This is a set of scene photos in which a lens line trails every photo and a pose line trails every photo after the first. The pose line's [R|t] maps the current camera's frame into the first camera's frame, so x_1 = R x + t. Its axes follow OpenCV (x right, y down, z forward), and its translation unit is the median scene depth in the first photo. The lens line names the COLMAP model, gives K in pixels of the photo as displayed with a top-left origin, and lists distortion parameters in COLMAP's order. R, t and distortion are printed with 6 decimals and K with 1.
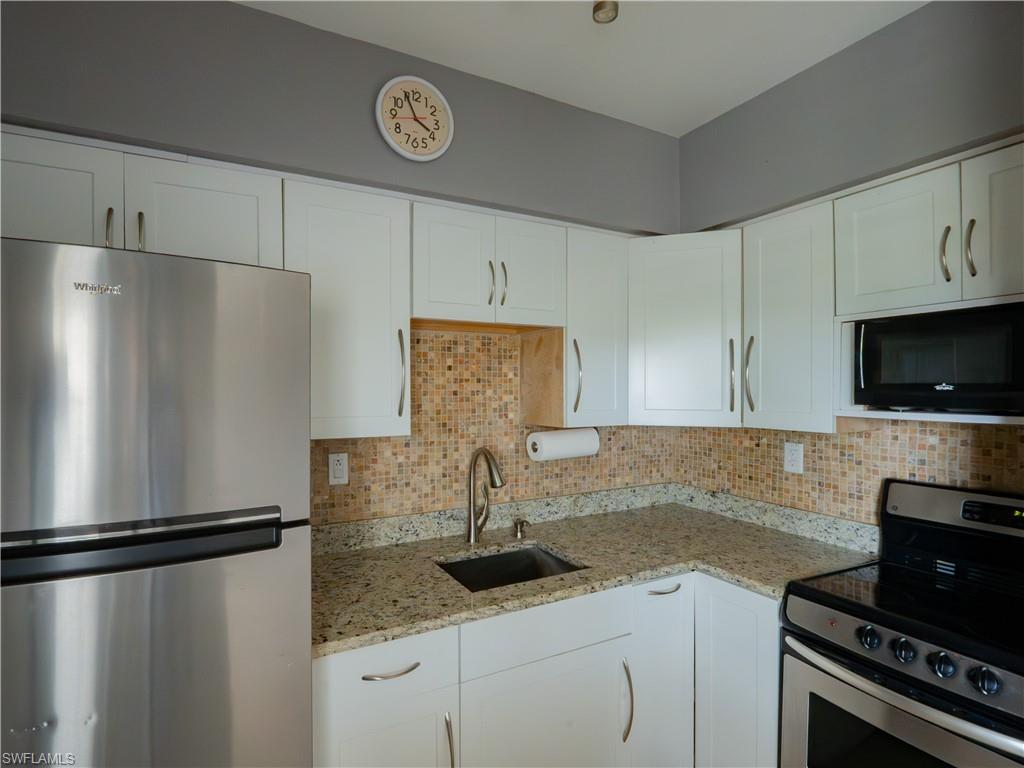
lens RADIAL K [[499.2, 0, 505.5], [0, 499.2, 387.6], [0, 0, 1]] dist [-0.001611, -0.001475]
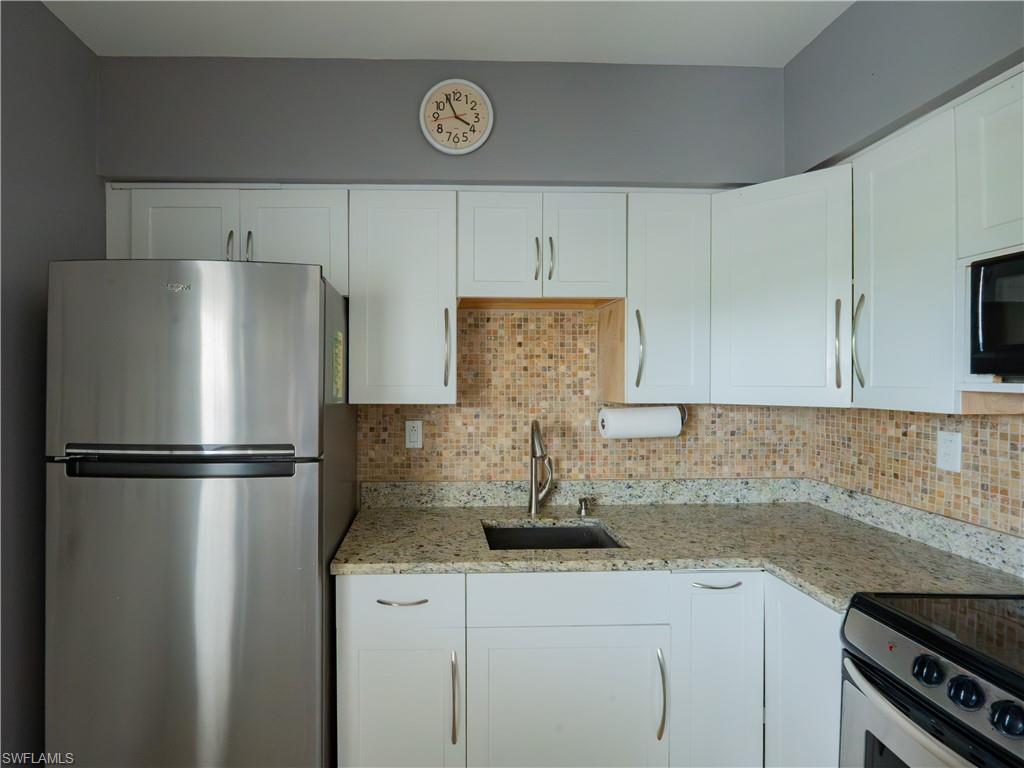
lens RADIAL K [[532.4, 0, 503.8], [0, 532.4, 377.4], [0, 0, 1]] dist [-0.004273, -0.000049]
pose [[0.908331, -0.002169, -0.418247, 0.346128], [0.000357, 0.999990, -0.004410, 0.036704], [0.418252, 0.003857, 0.908323, -0.018977]]
